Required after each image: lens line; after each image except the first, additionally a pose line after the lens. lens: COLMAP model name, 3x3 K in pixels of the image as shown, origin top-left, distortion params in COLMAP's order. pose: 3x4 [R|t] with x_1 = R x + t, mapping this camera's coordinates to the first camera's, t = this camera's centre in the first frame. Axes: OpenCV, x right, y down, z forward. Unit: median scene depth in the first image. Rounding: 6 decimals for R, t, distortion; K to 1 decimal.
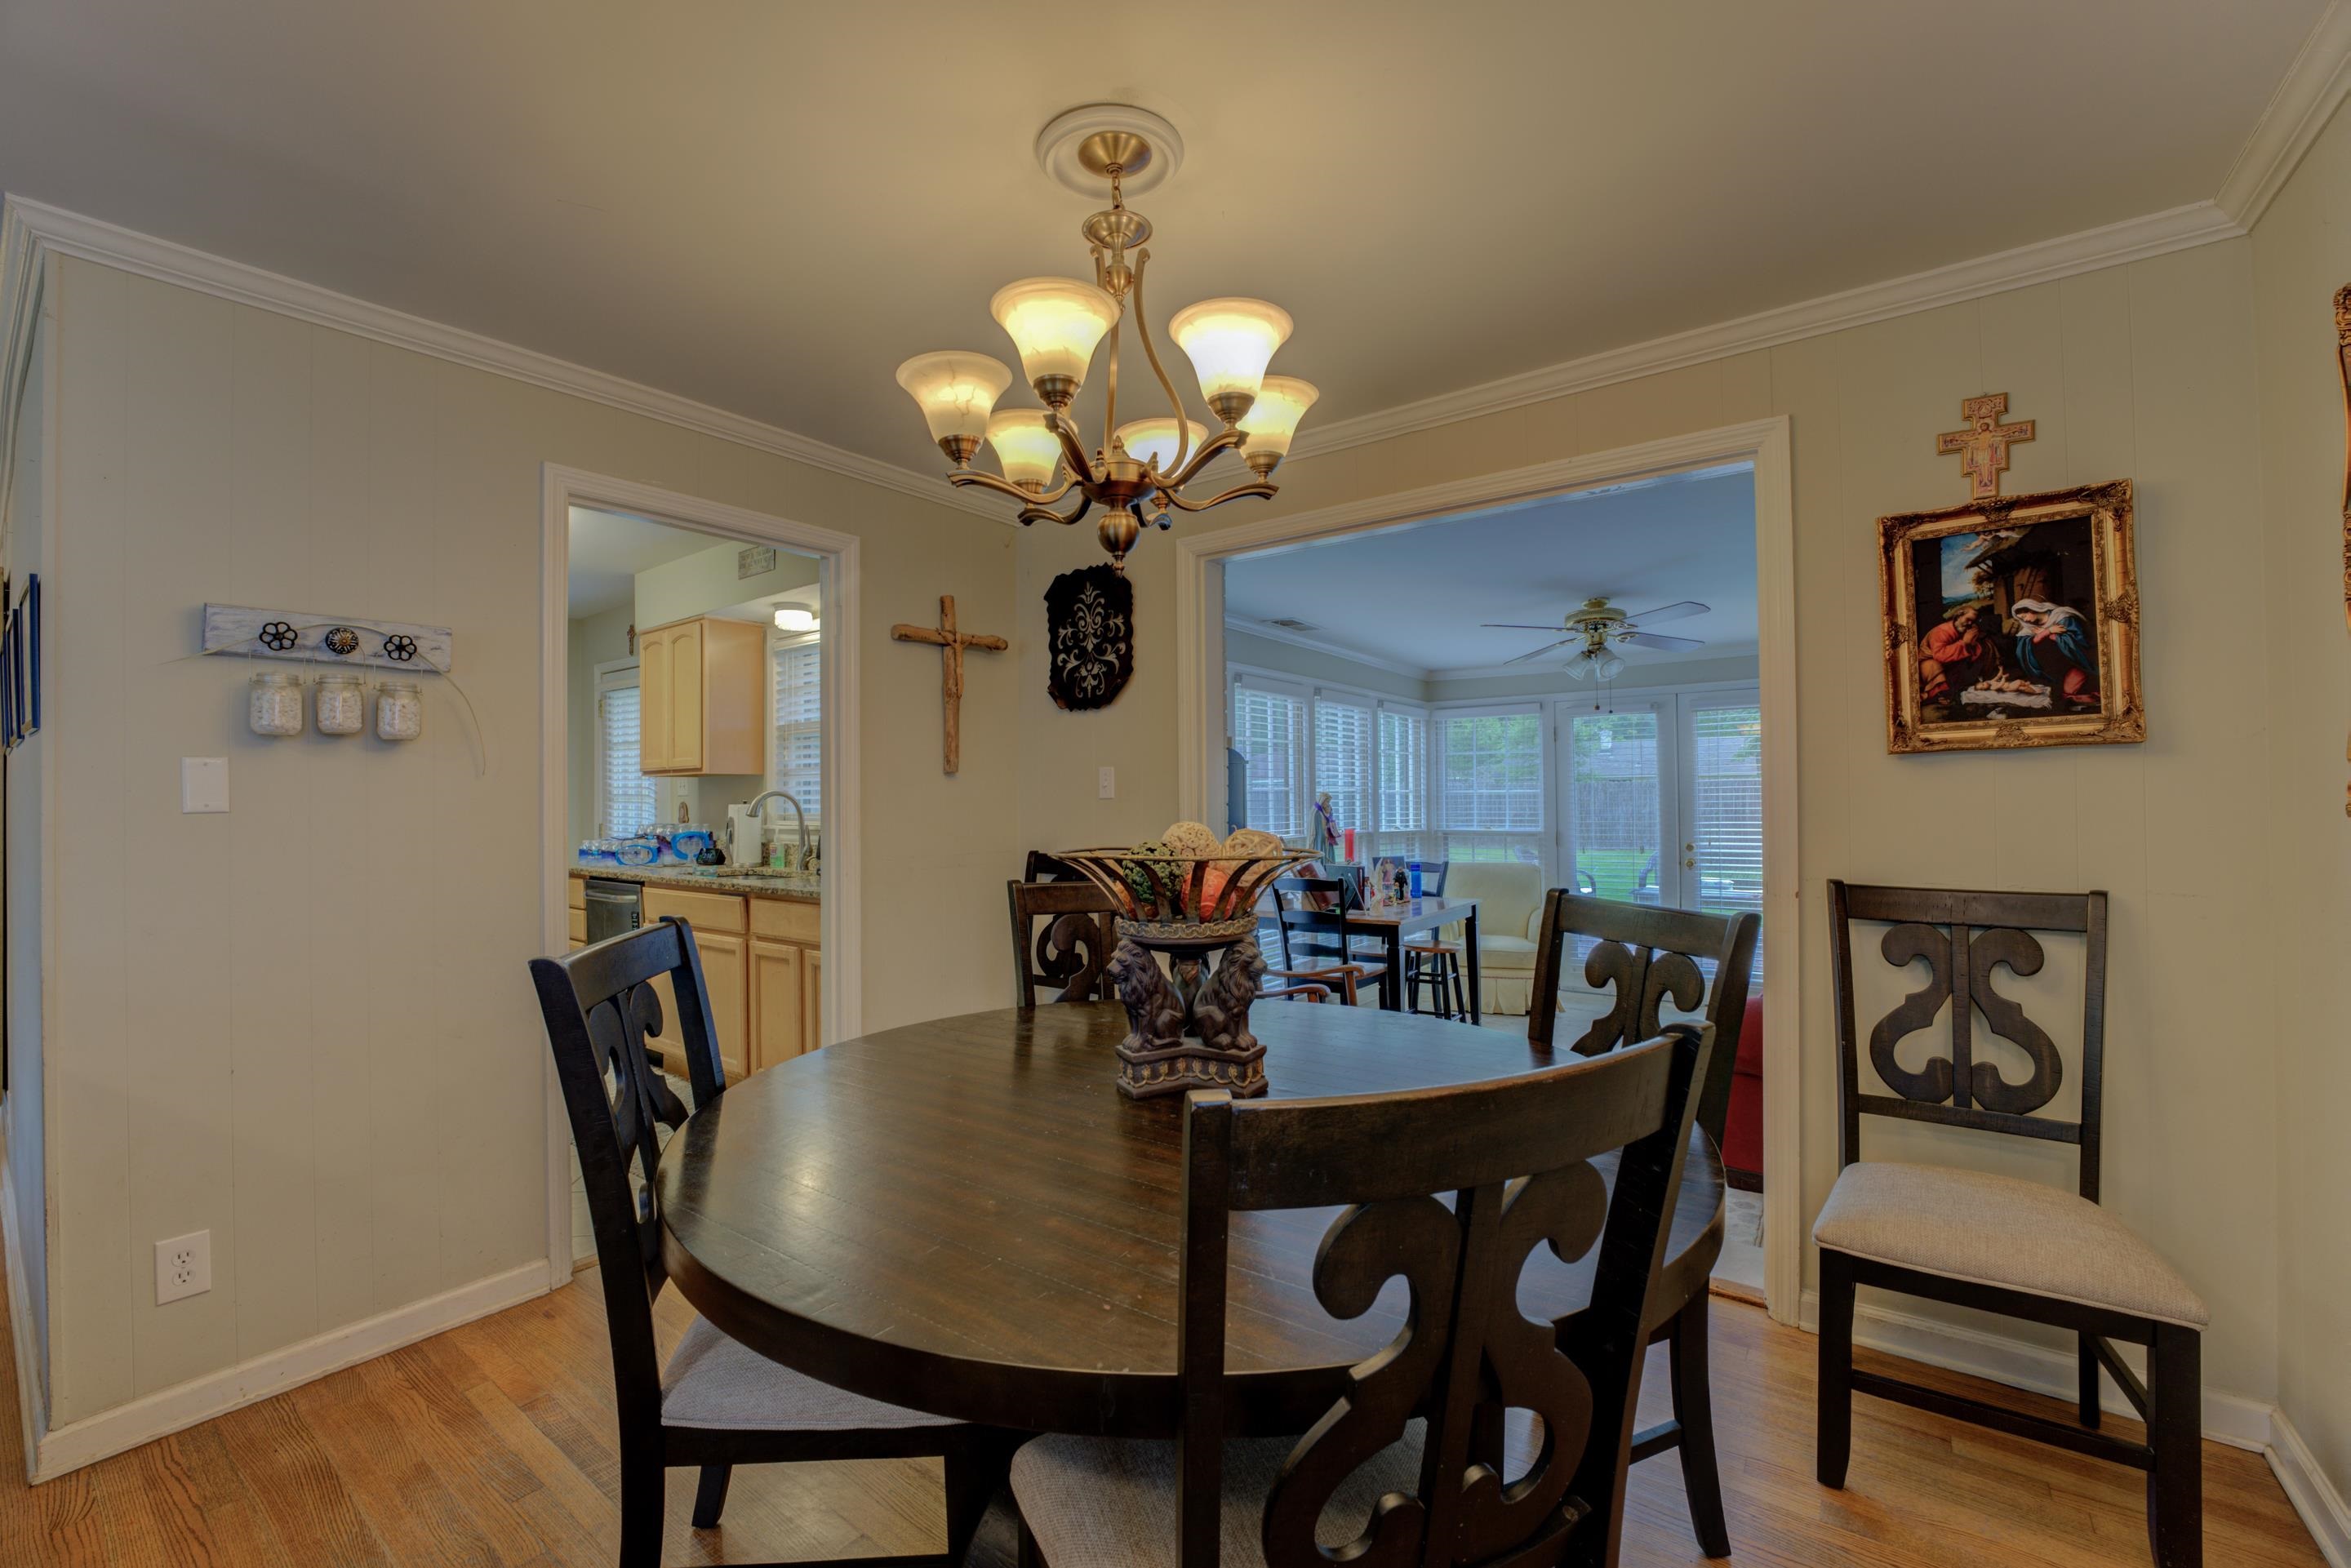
lens RADIAL K [[955.7, 0, 1150.4], [0, 955.7, 798.9], [0, 0, 1]] dist [-0.002833, -0.000006]
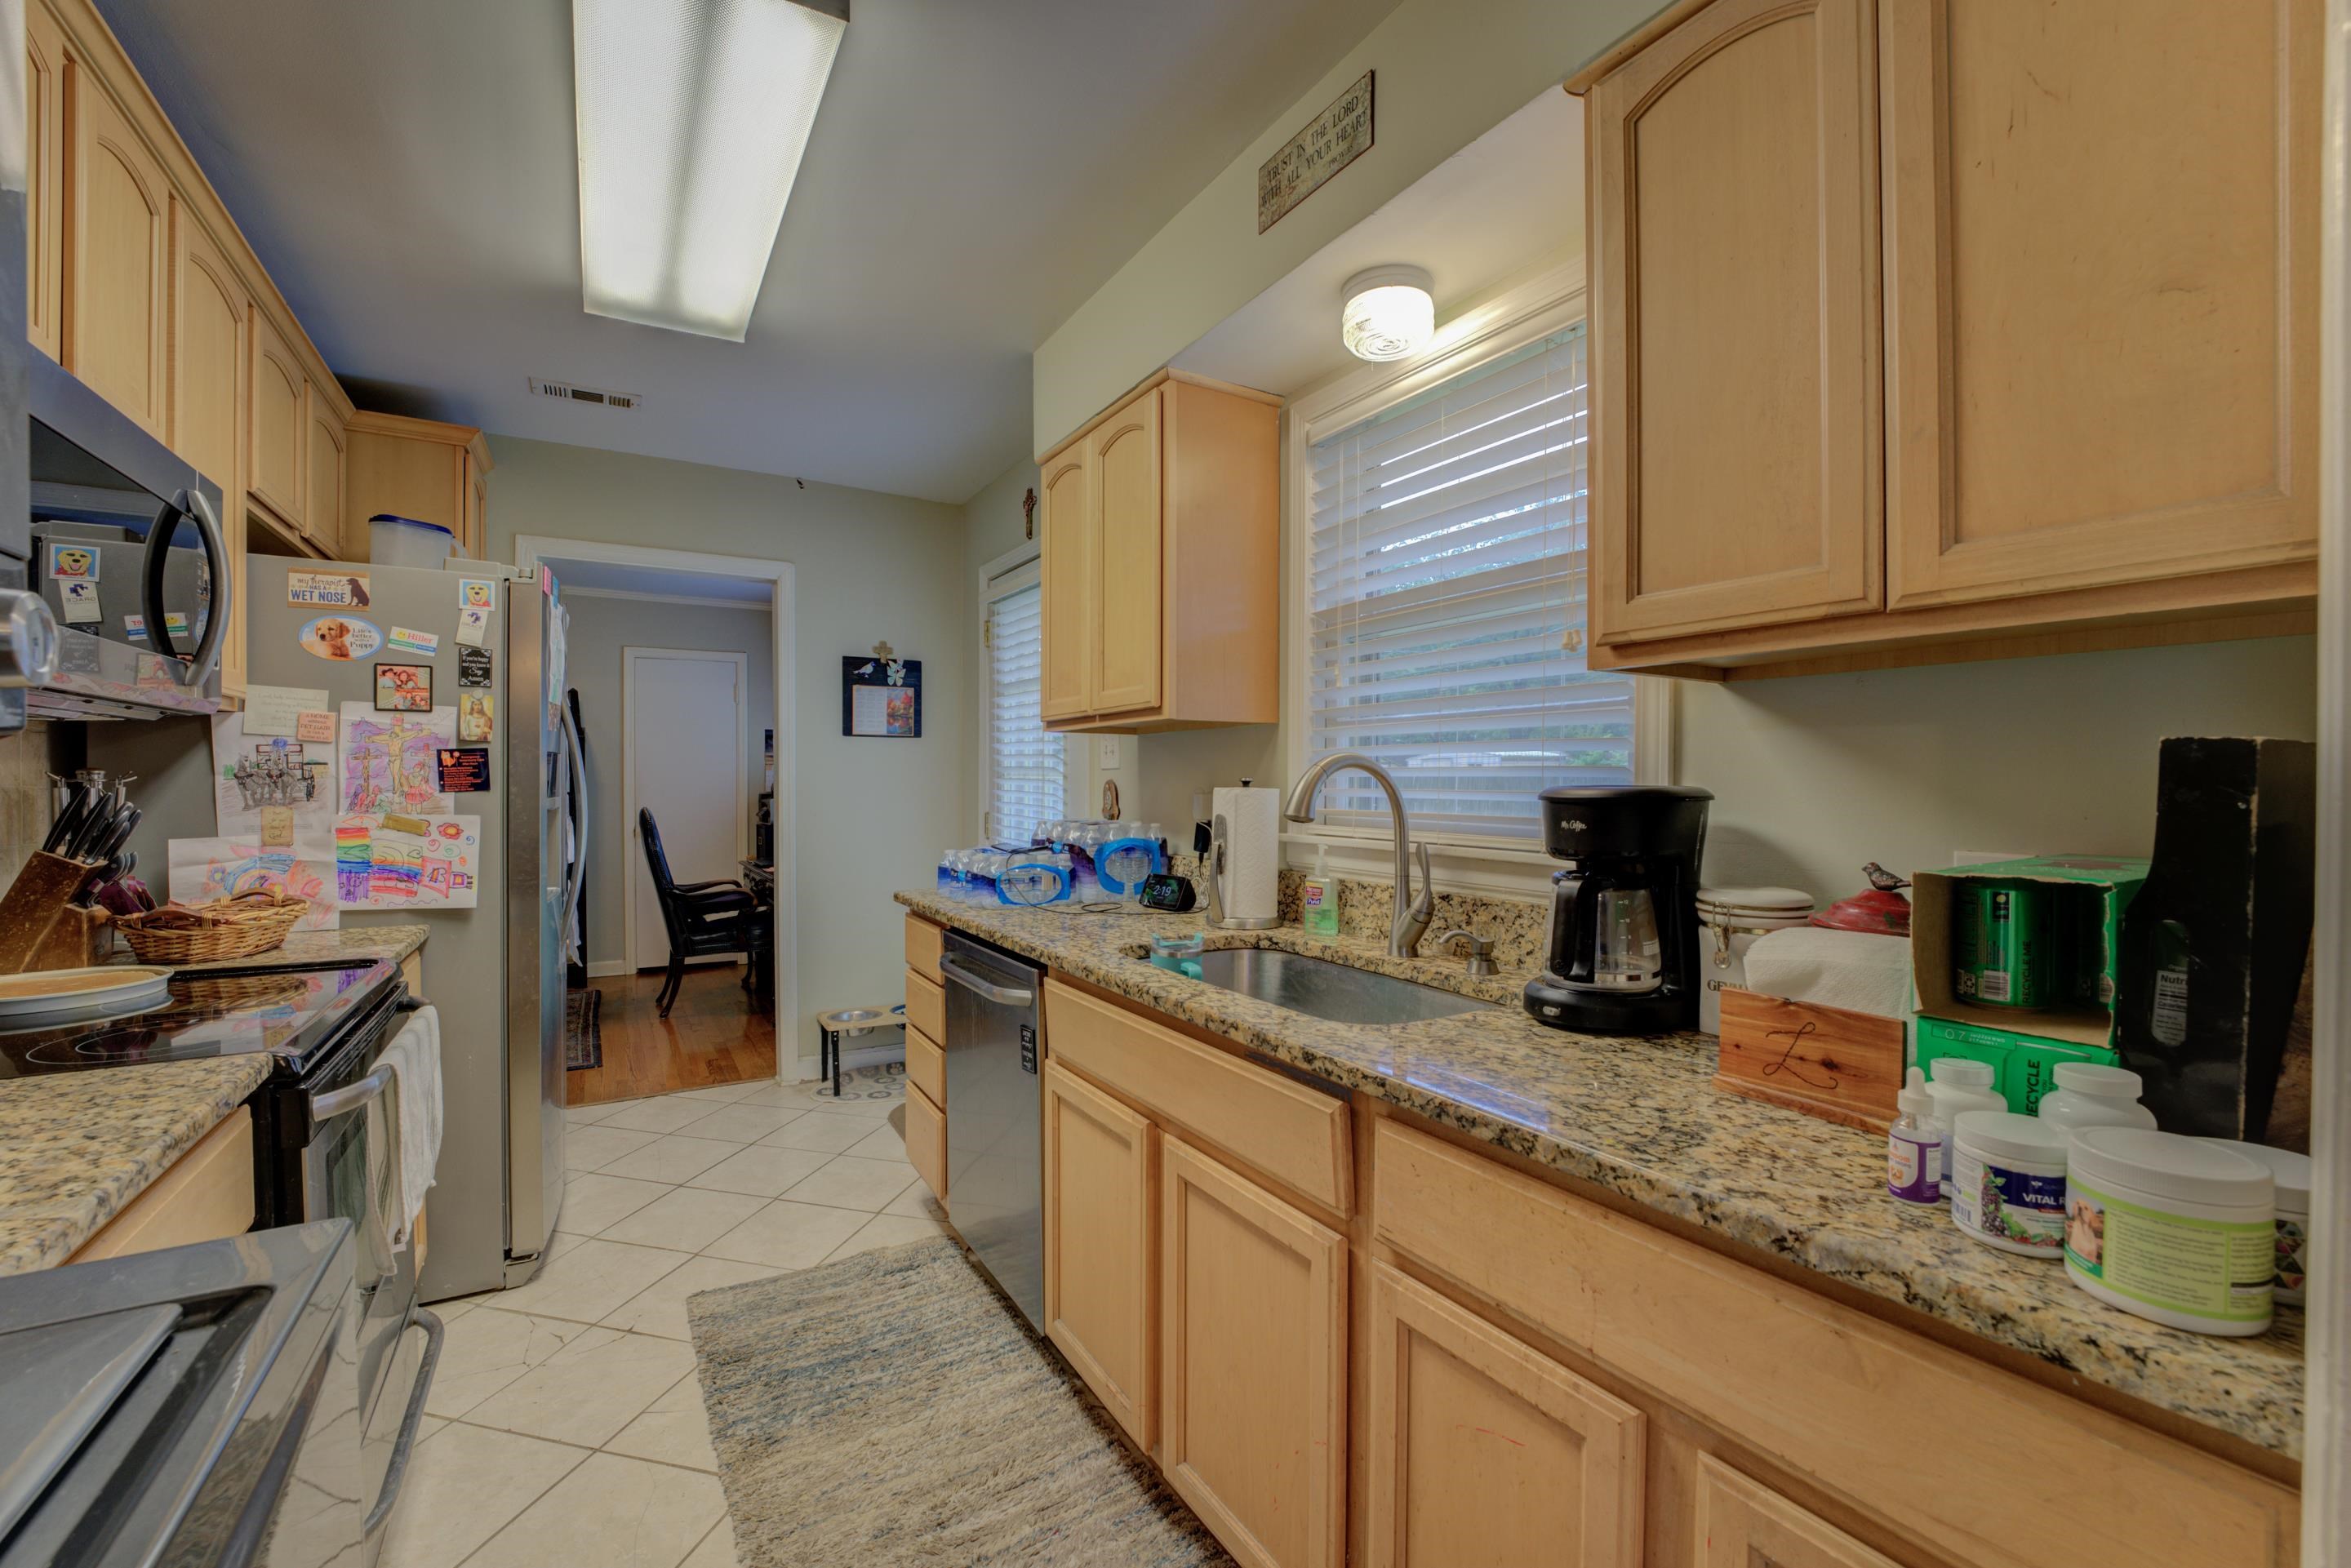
lens RADIAL K [[955.7, 0, 1181.3], [0, 955.7, 778.2], [0, 0, 1]] dist [-0.002833, -0.000006]
pose [[0.940811, 0.008261, -0.338830, -0.295357], [-0.007561, 0.999966, 0.003385, 0.000361], [0.338847, -0.000622, 0.940841, 0.554293]]
